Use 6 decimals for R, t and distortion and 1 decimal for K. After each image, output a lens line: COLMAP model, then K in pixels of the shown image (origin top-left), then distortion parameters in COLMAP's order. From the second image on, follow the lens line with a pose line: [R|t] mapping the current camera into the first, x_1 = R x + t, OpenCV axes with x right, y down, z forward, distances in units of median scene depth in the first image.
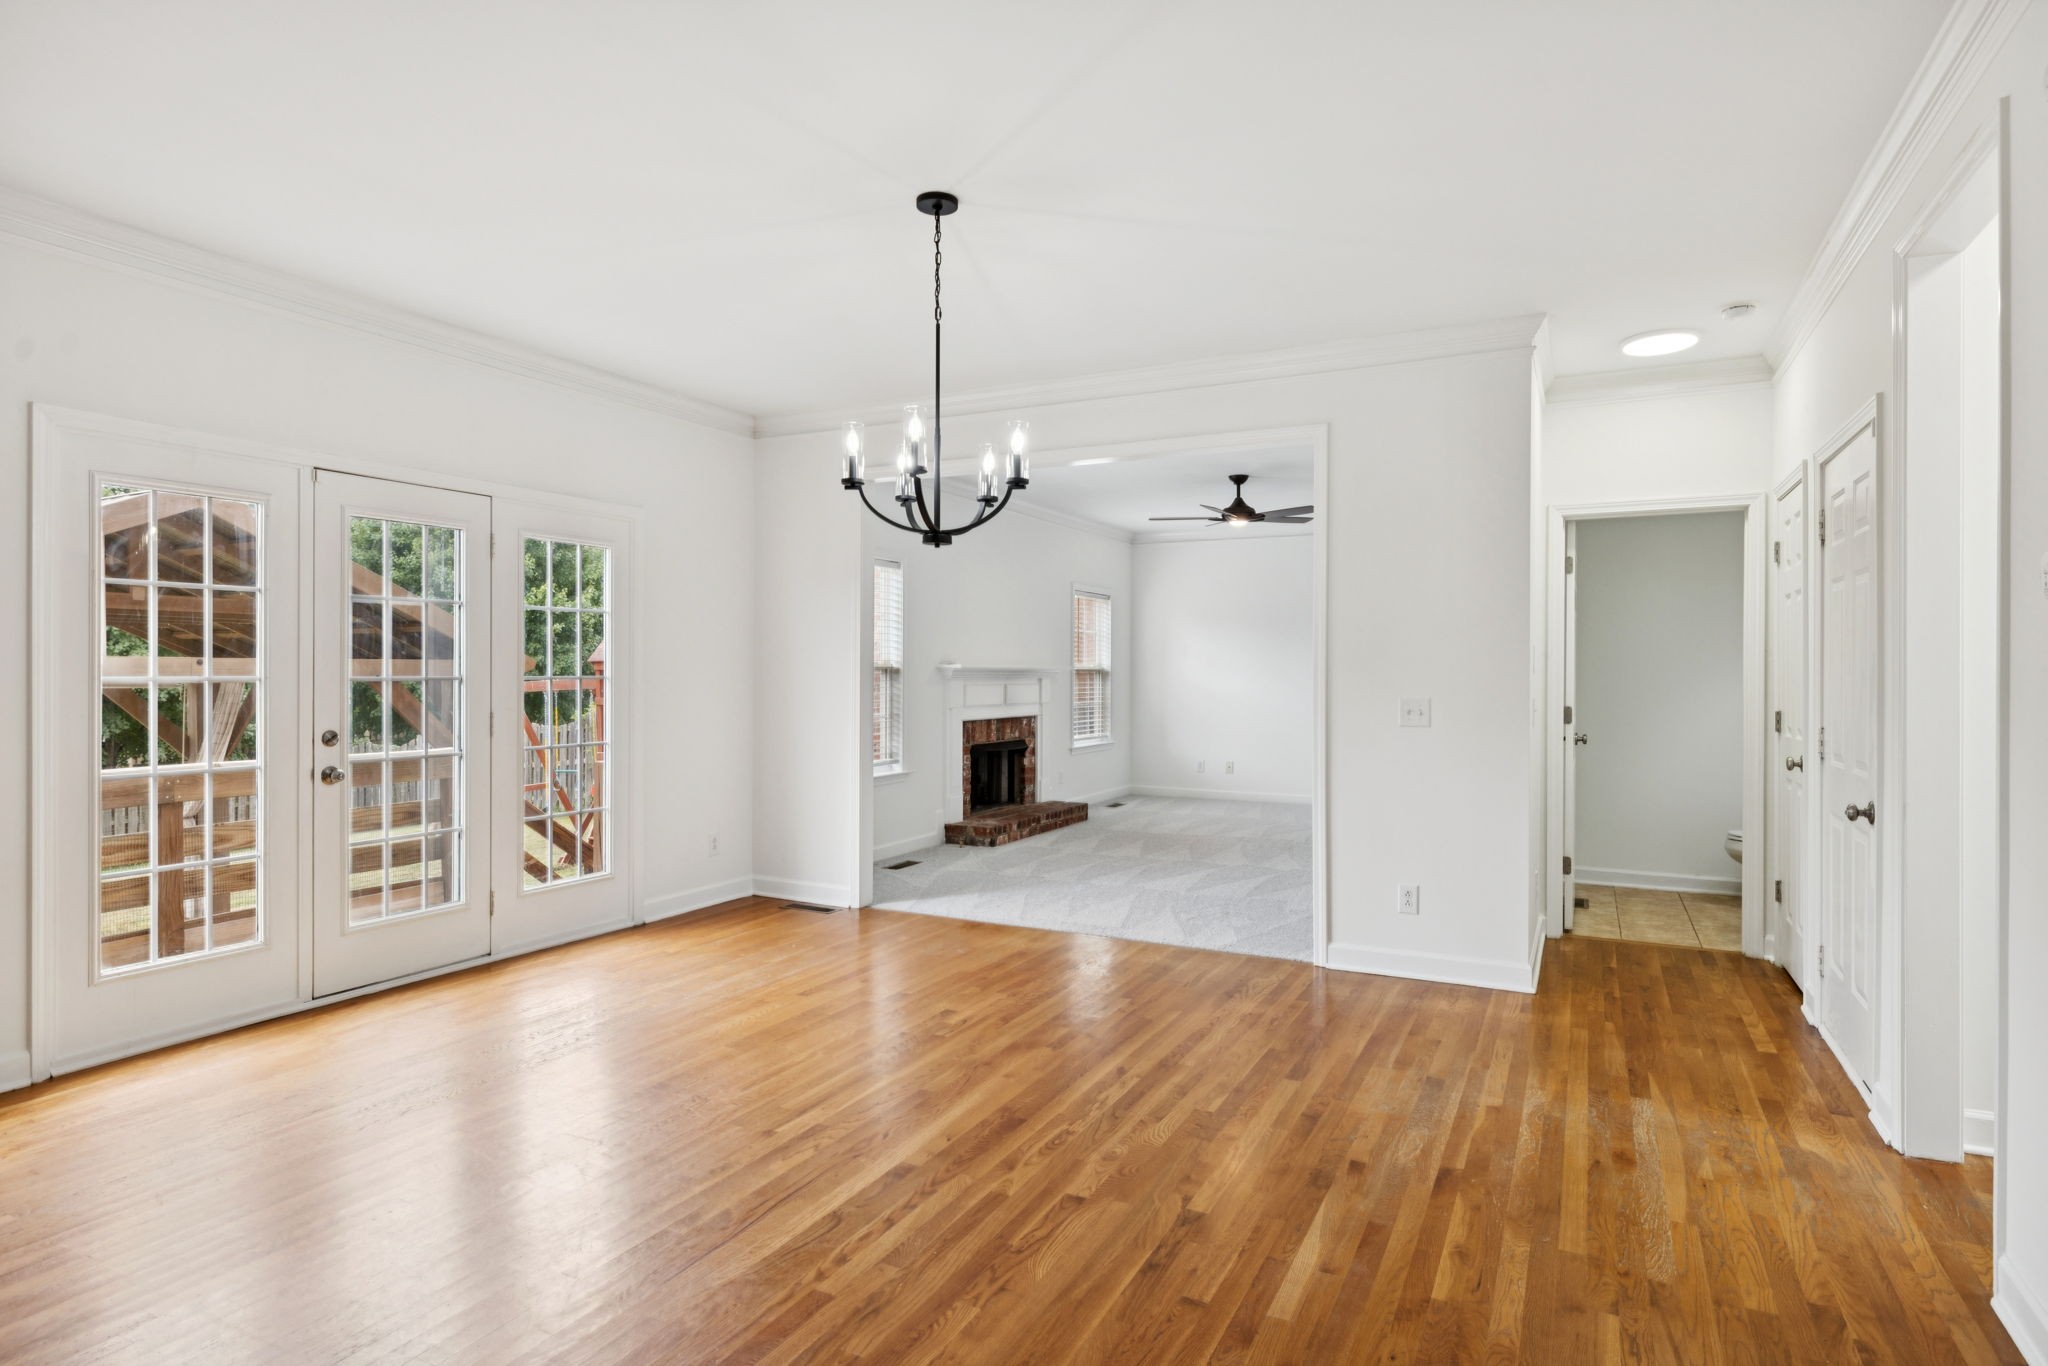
lens RADIAL K [[1045.9, 0, 973.9], [0, 1045.9, 691.9], [0, 0, 1]] dist [-0.000268, -0.000664]
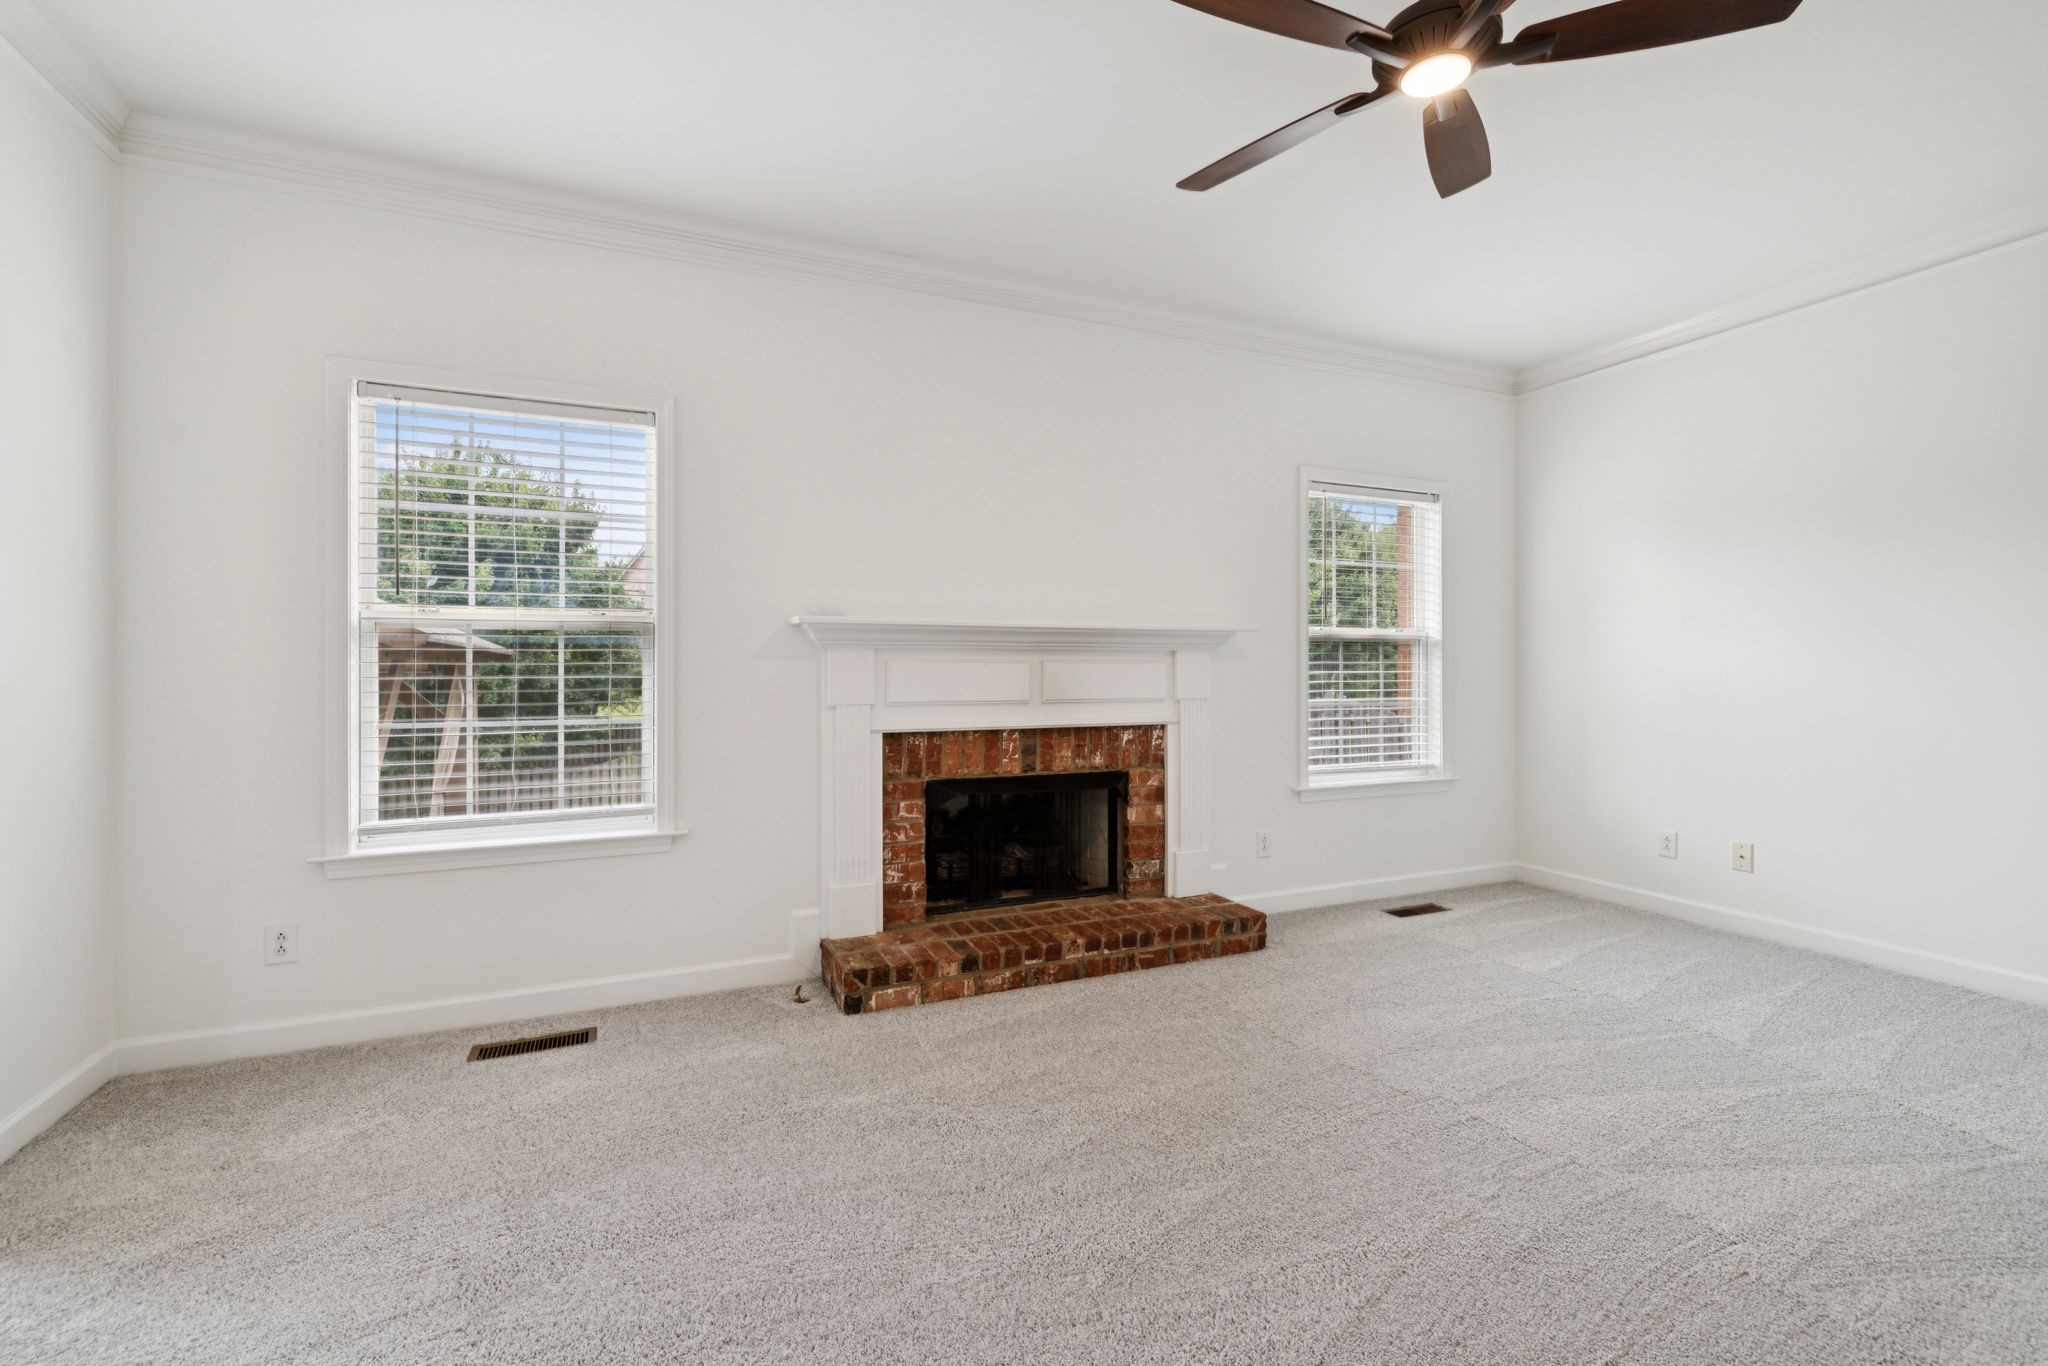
lens RADIAL K [[972.5, 0, 1031.3], [0, 972.5, 646.3], [0, 0, 1]] dist [0.002500, -0.005258]
pose [[0.826245, 0.003702, -0.563298, 0.308351], [-0.016575, 0.999705, -0.017742, -0.006138], [0.563067, 0.023996, 0.826063, 0.657267]]
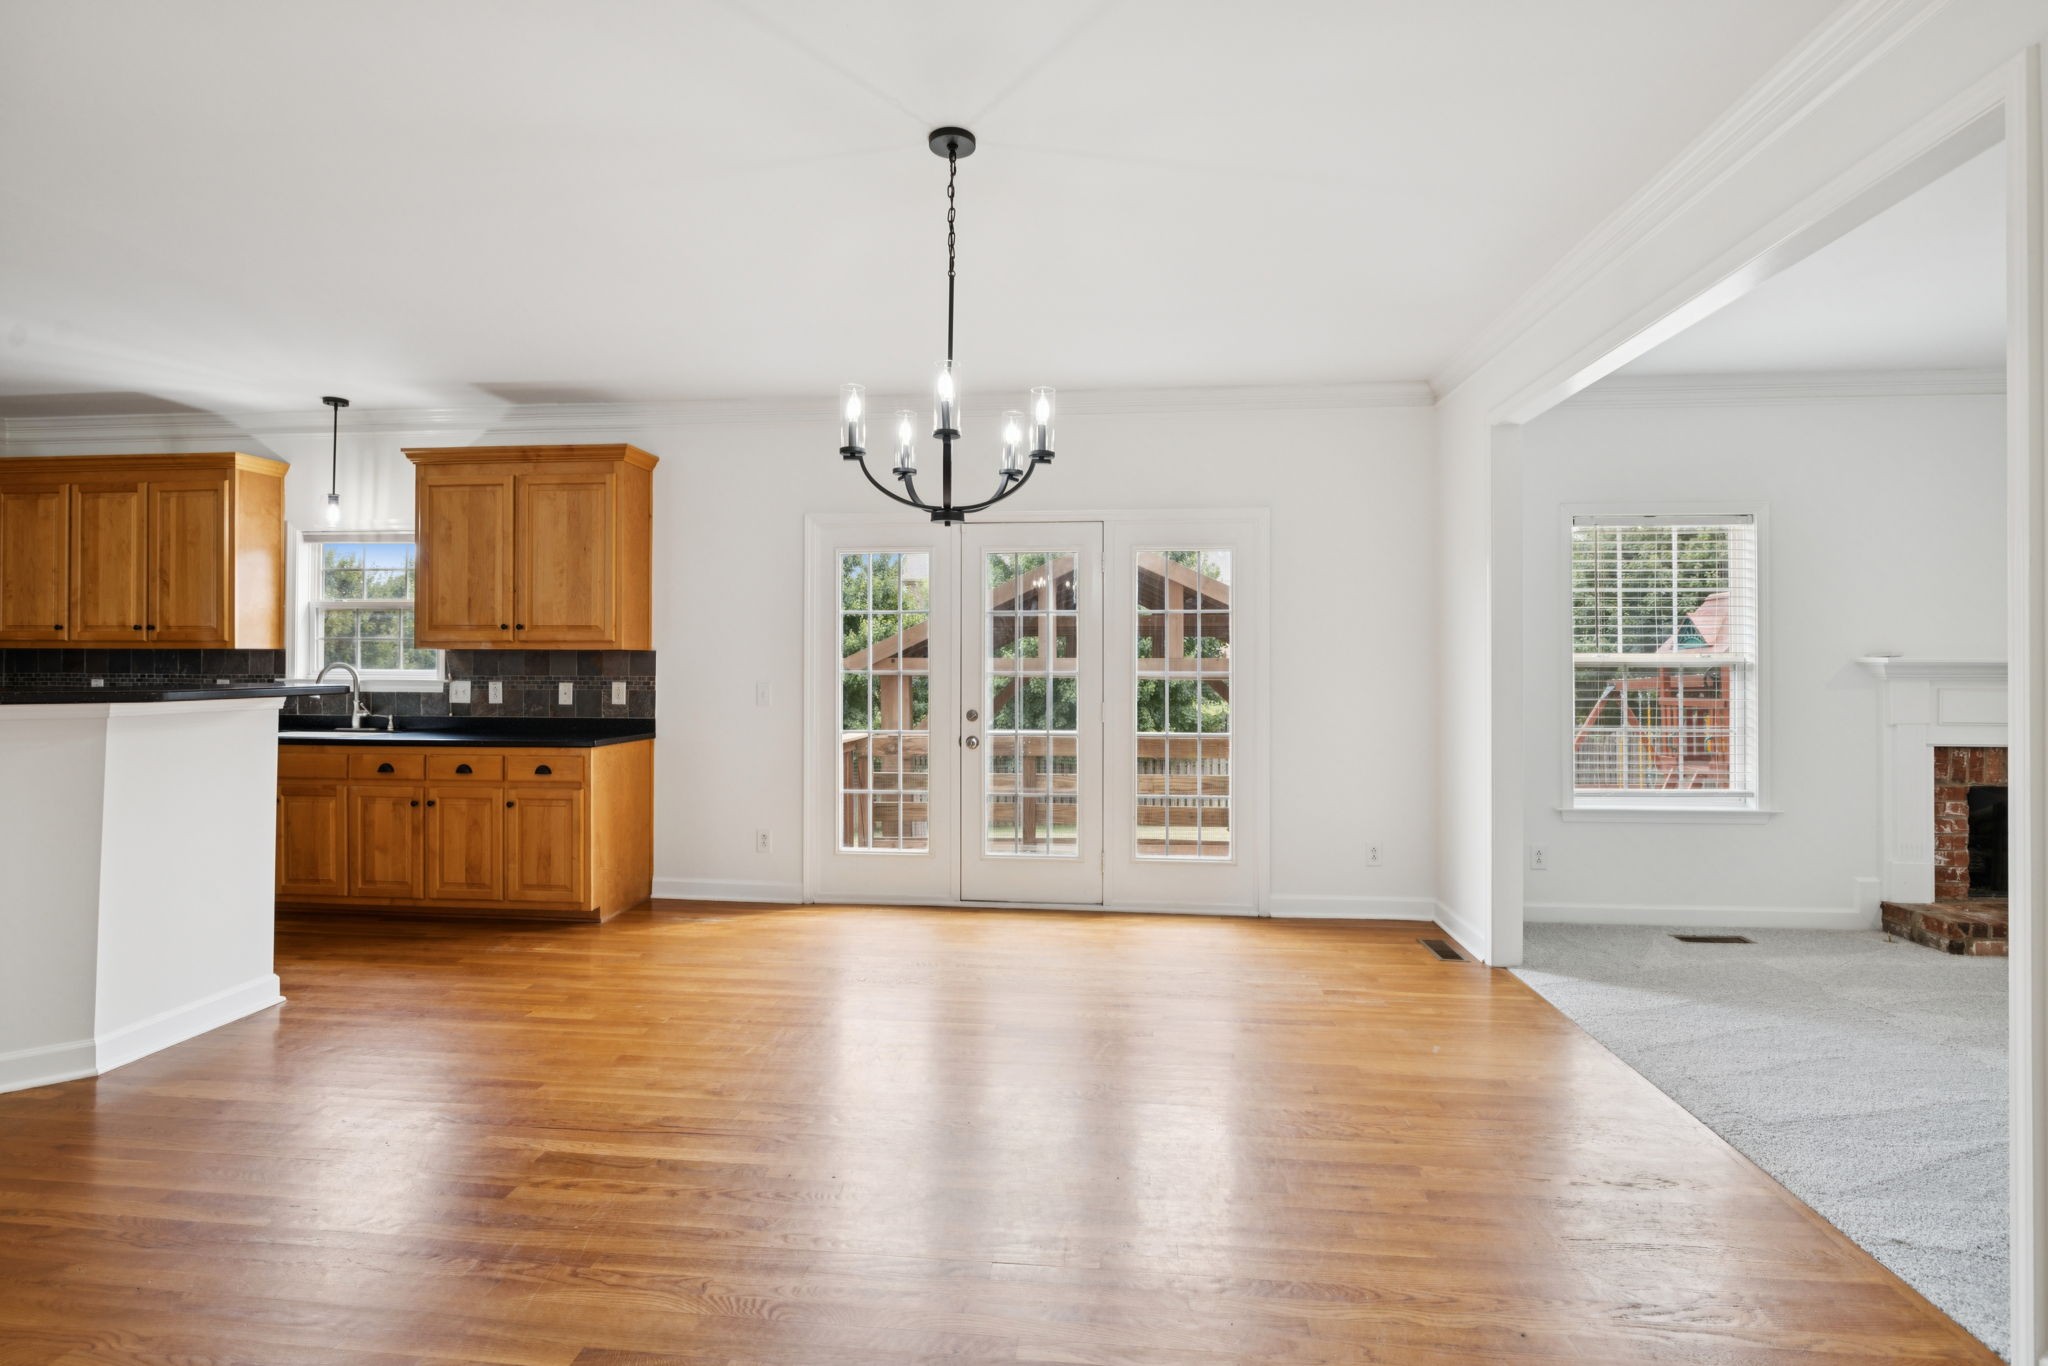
lens RADIAL K [[972.5, 0, 1025.4], [0, 972.5, 666.5], [0, 0, 1]] dist [0.002500, -0.005258]
pose [[0.422875, 0.009105, -0.906142, 0.288595], [-0.016348, 0.999863, 0.002418, -0.012747], [0.906041, 0.013791, 0.422966, 0.253773]]
